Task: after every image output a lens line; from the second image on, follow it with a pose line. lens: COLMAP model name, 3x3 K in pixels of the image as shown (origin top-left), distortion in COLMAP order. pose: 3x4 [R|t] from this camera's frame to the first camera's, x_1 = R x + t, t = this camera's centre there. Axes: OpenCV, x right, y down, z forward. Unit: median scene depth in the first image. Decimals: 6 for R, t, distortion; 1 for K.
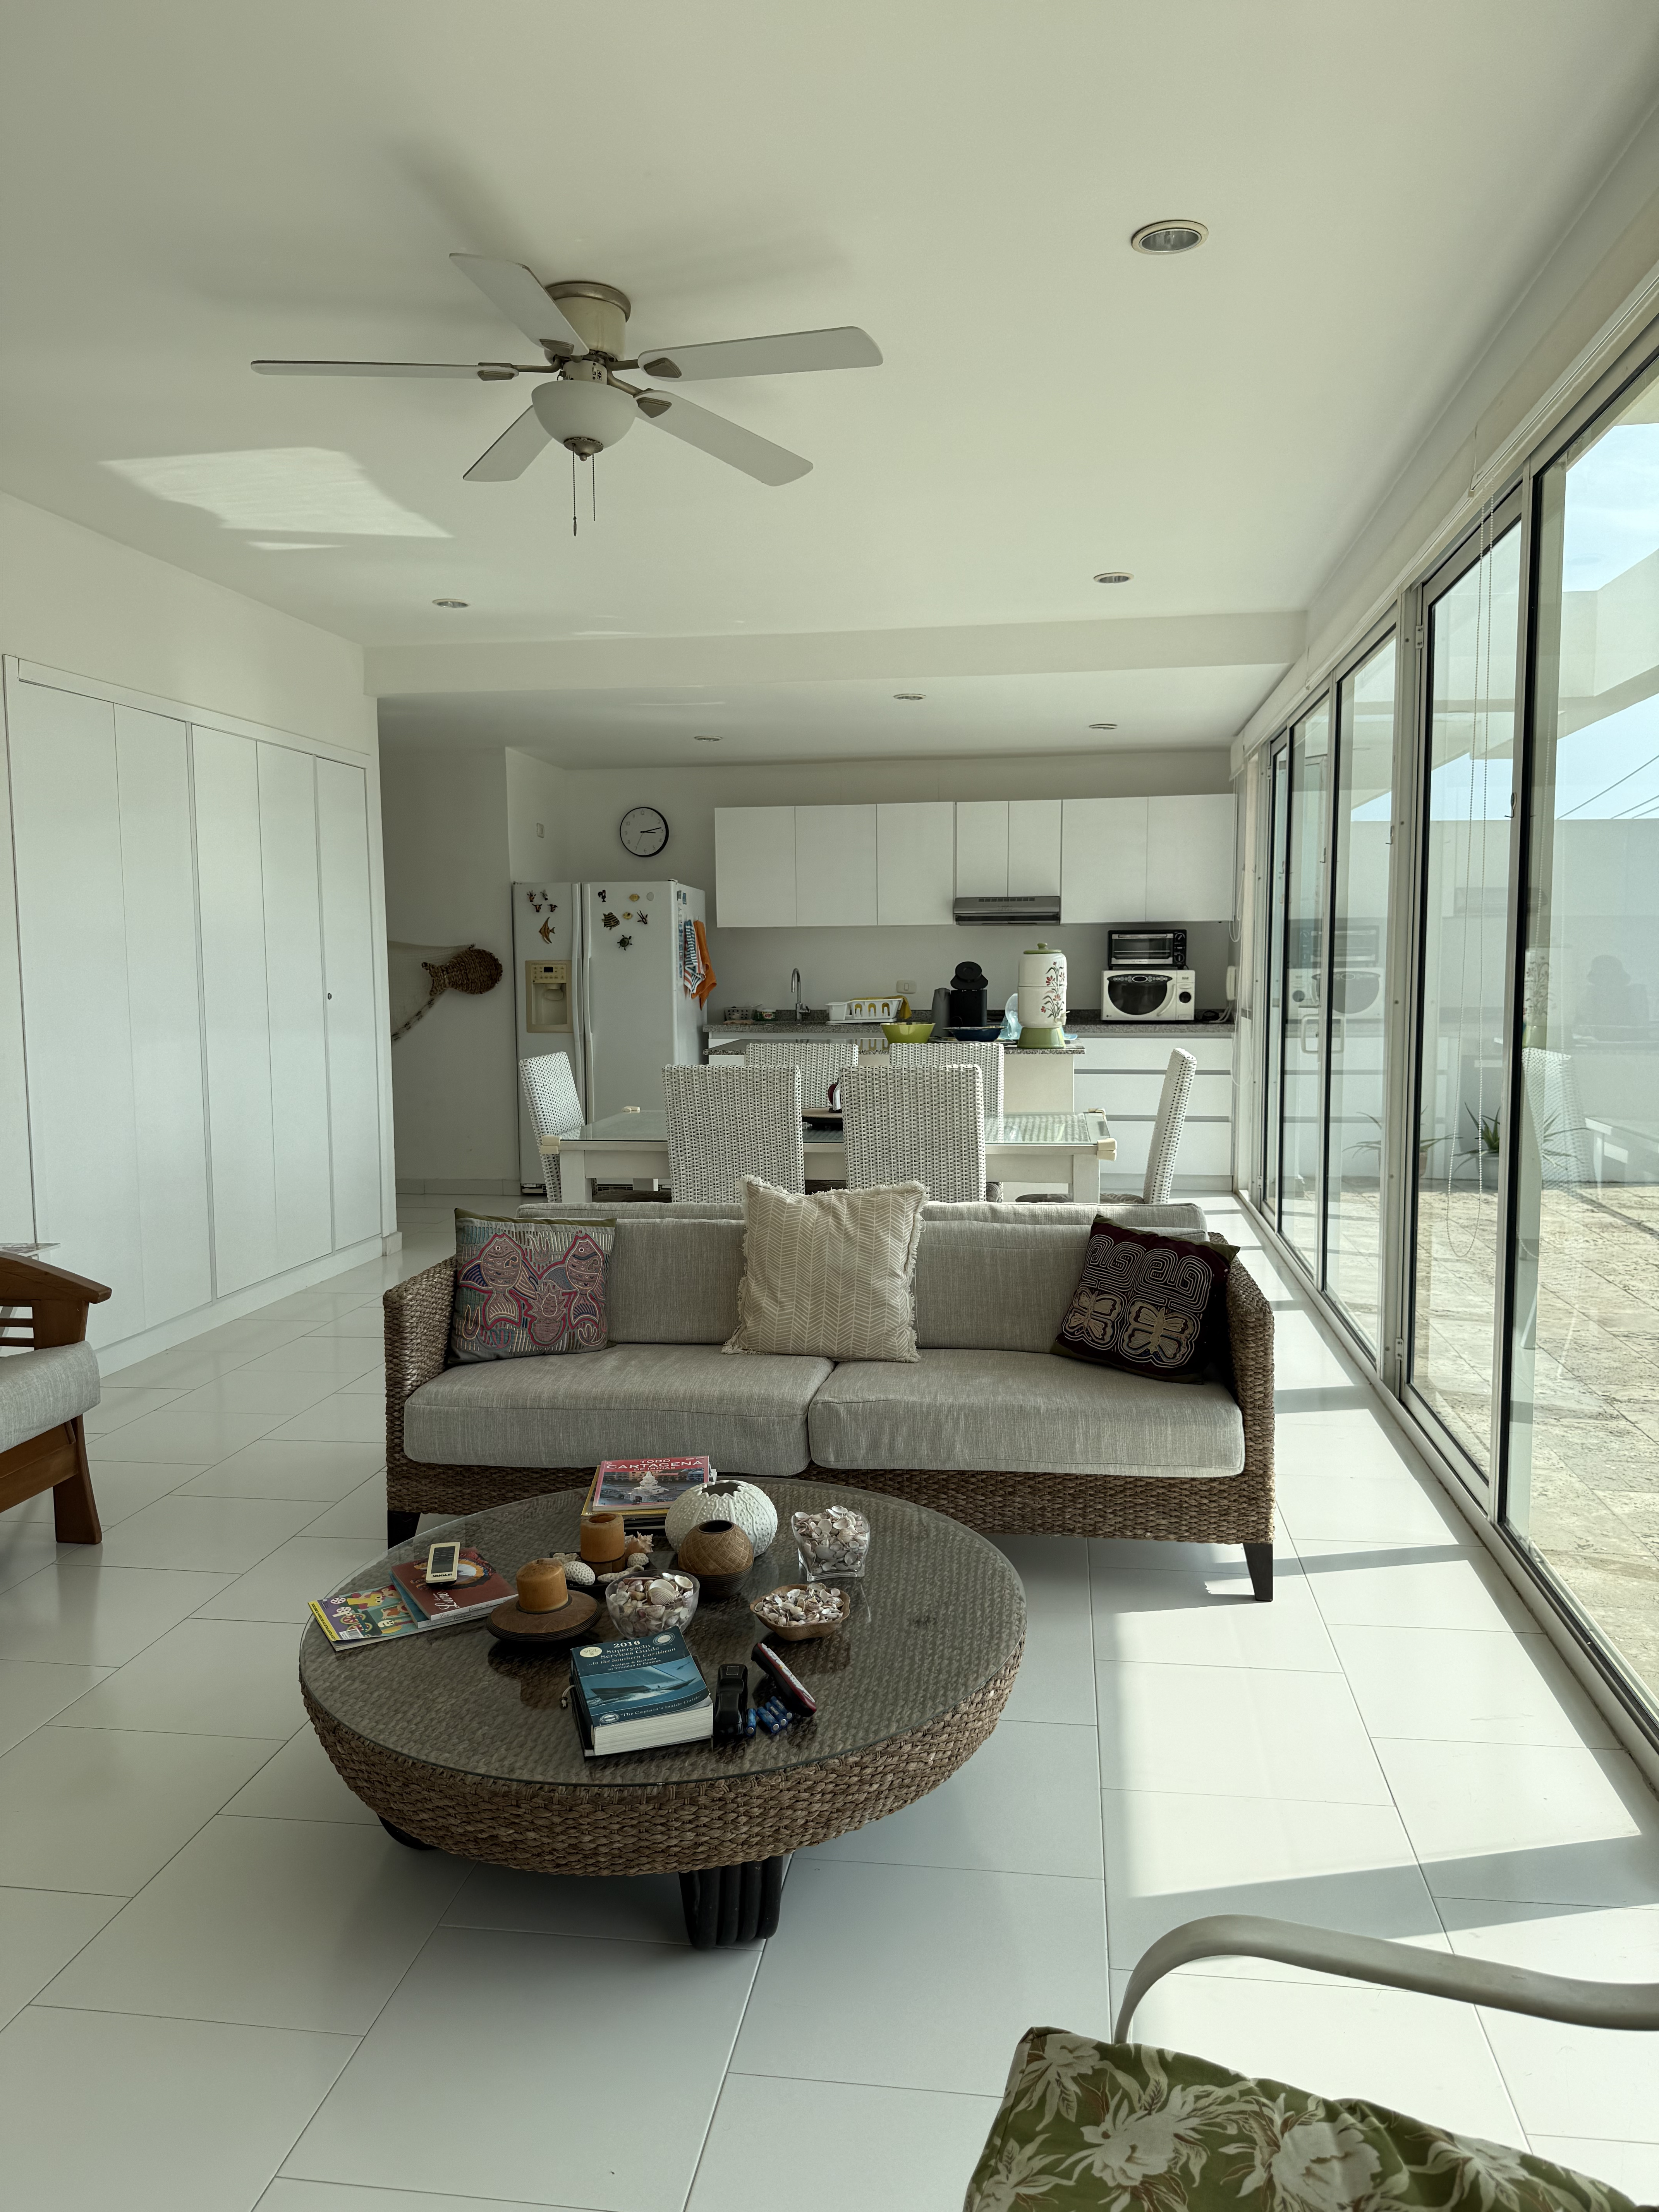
lens RADIAL K [[1581.3, 0, 835.4], [0, 1581.3, 1130.6], [0, 0, 1]] dist [0.061017, -0.079596]
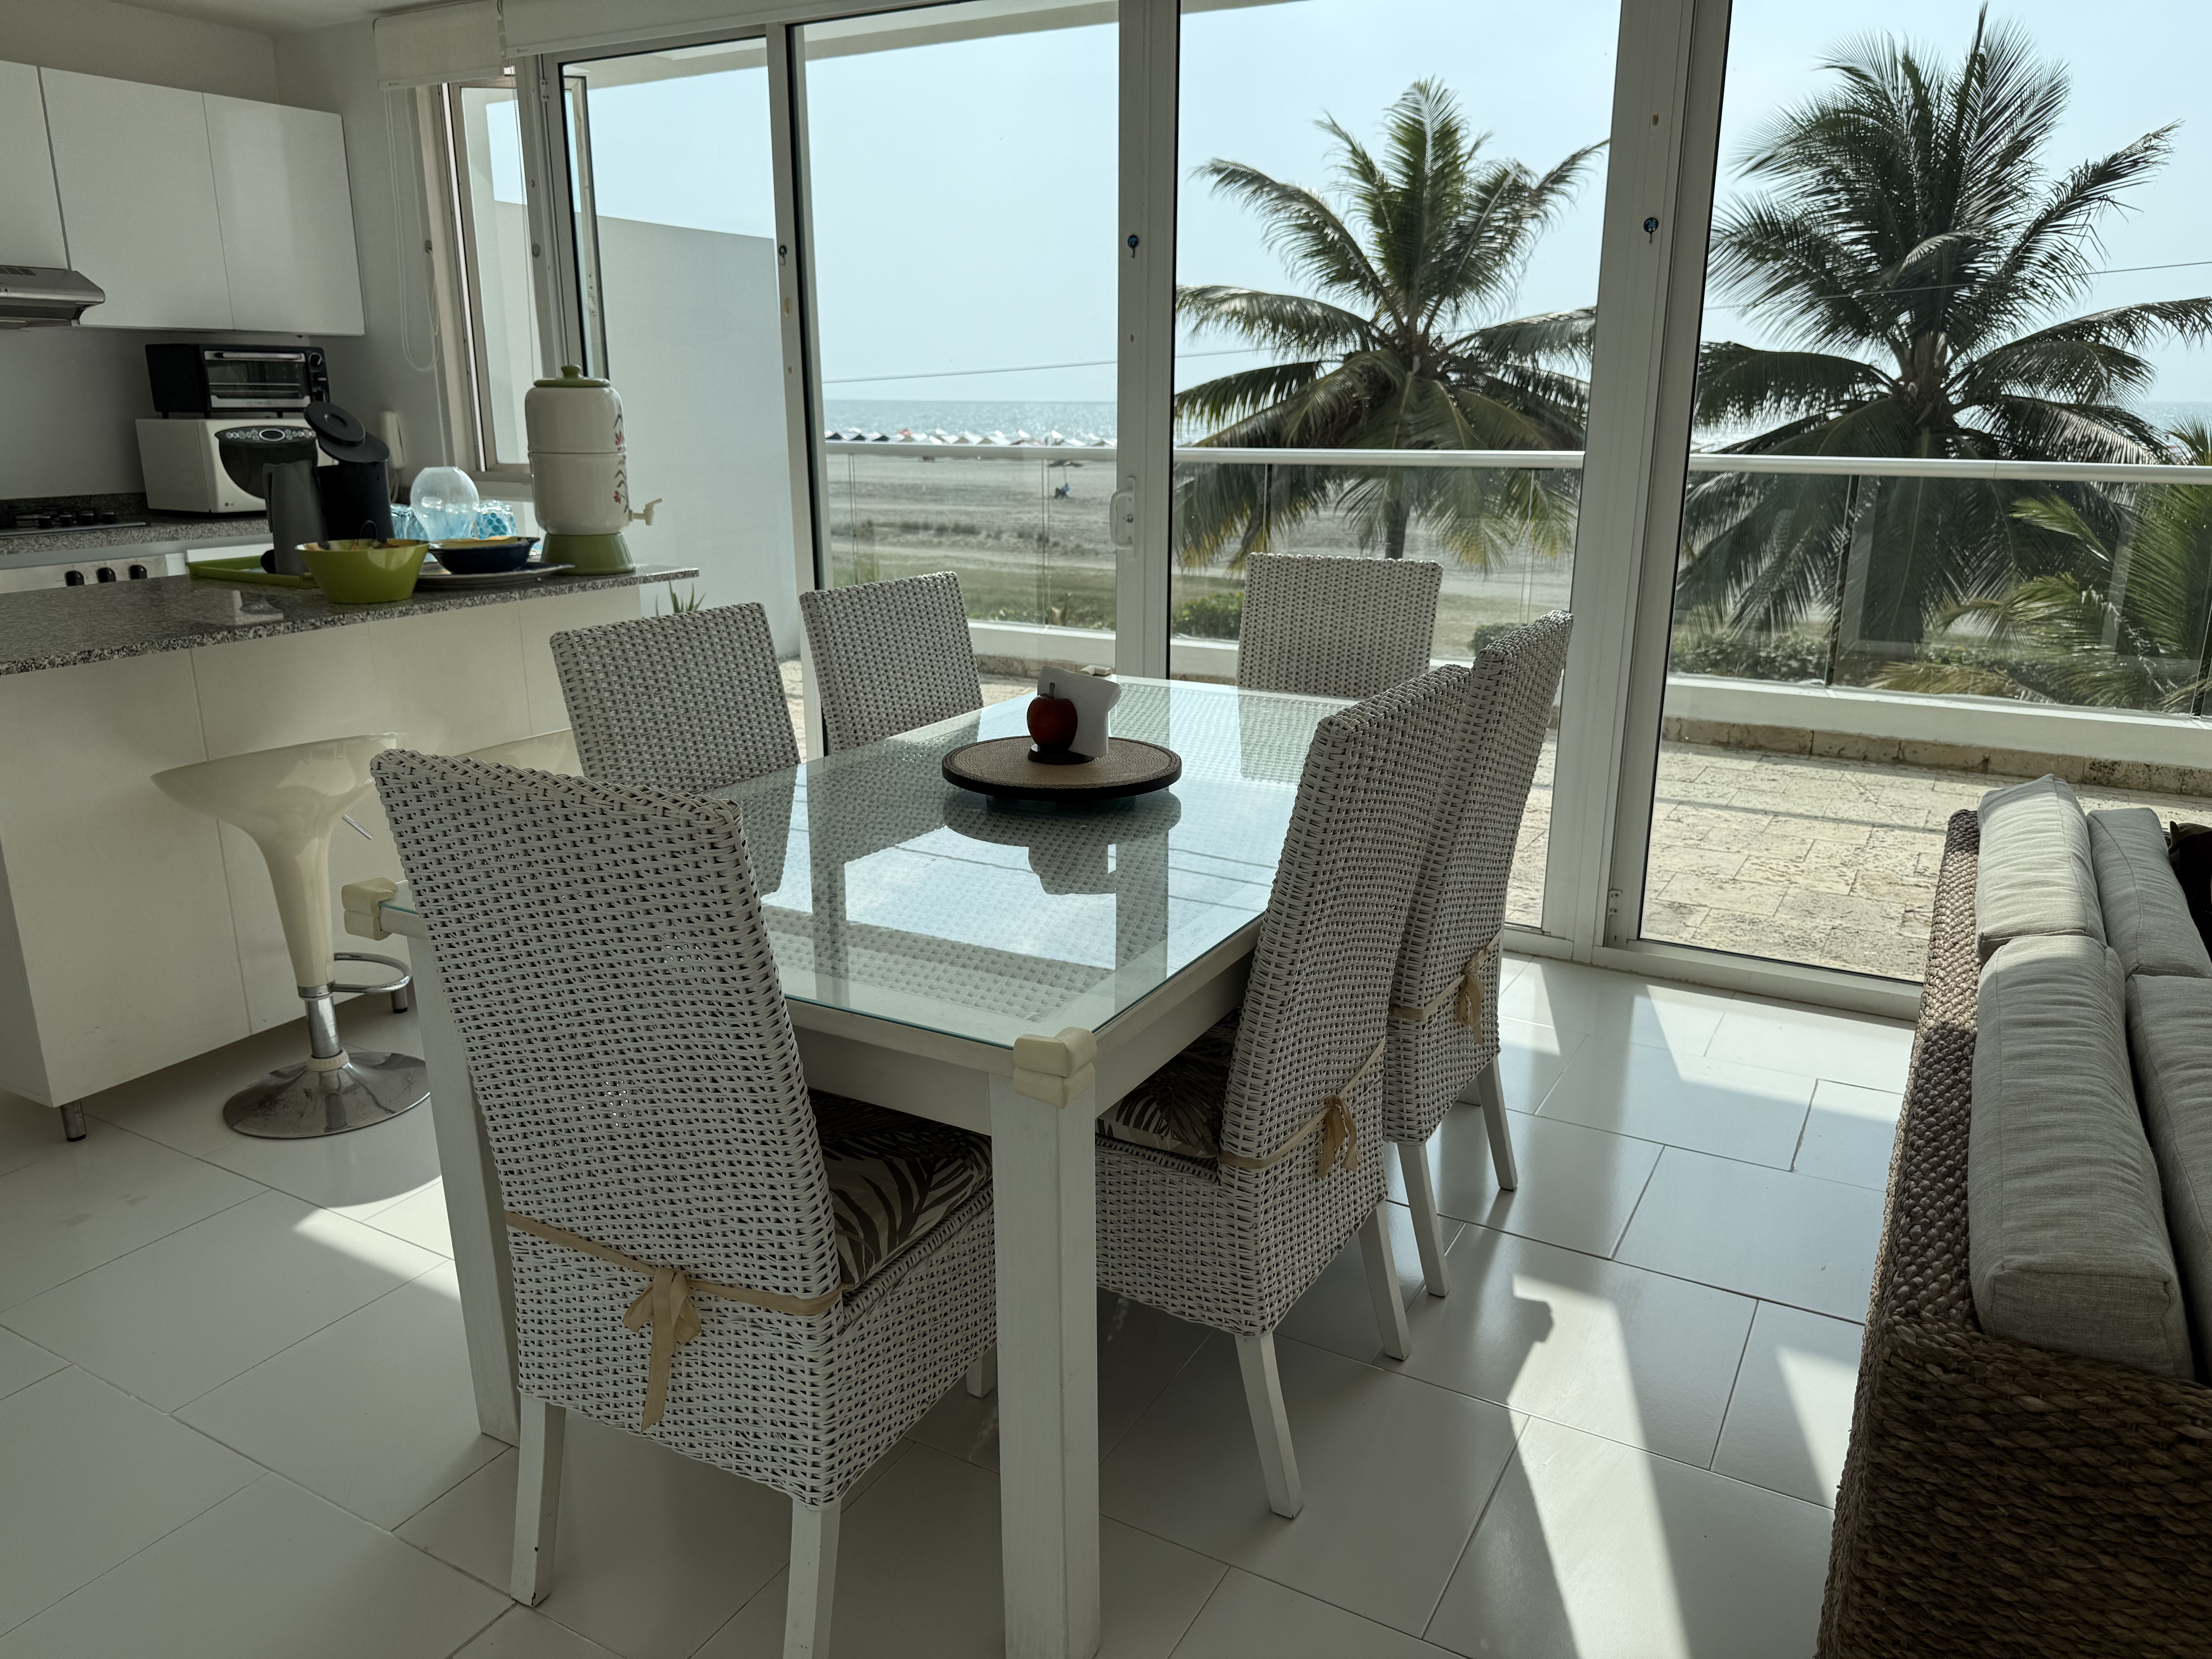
lens RADIAL K [[1581.3, 0, 1099.5], [0, 1581.3, 838.5], [0, 0, 1]] dist [0.061017, -0.079596]
pose [[0.365807, -0.241297, 0.898866, -0.250975], [0.090751, 0.970451, 0.223581, -0.058238], [-0.926255, -0.000215, 0.376896, 0.525071]]
